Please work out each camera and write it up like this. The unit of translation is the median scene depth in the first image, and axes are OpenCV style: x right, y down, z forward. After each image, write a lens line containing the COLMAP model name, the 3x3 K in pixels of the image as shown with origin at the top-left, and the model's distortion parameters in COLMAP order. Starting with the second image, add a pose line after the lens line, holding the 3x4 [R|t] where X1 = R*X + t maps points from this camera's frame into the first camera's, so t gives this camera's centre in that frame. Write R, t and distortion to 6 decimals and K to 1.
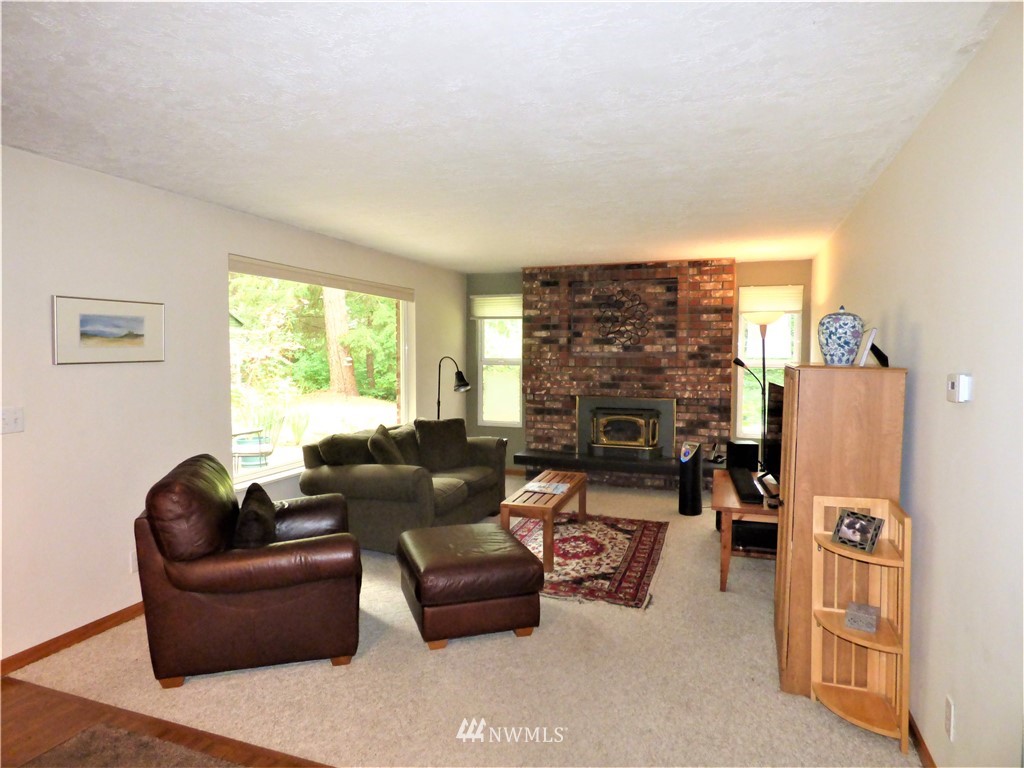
lens RADIAL K [[622.6, 0, 517.1], [0, 622.6, 381.3], [0, 0, 1]] dist [-0.015357, -0.000130]
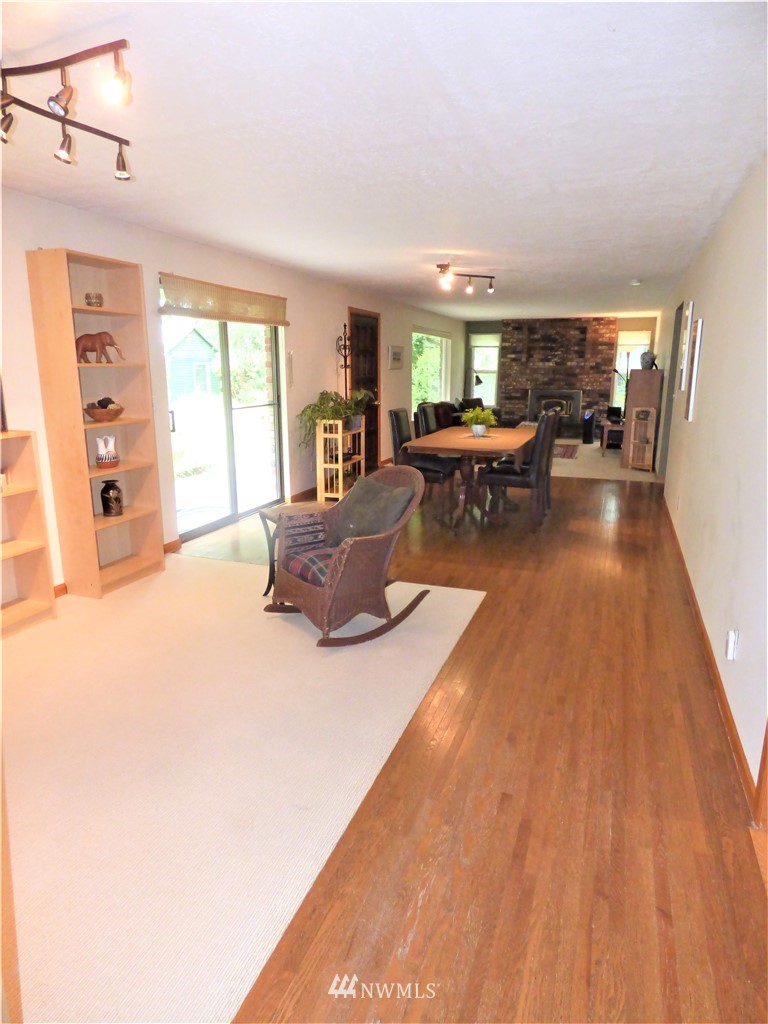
lens RADIAL K [[622.6, 0, 384.1], [0, 622.6, 512.0], [0, 0, 1]] dist [-0.015357, -0.000130]
pose [[0.999875, 0.003149, -0.015521, -0.330525], [-0.000395, 0.984685, 0.174344, 0.063786], [0.015832, -0.174316, 0.984563, -0.983024]]
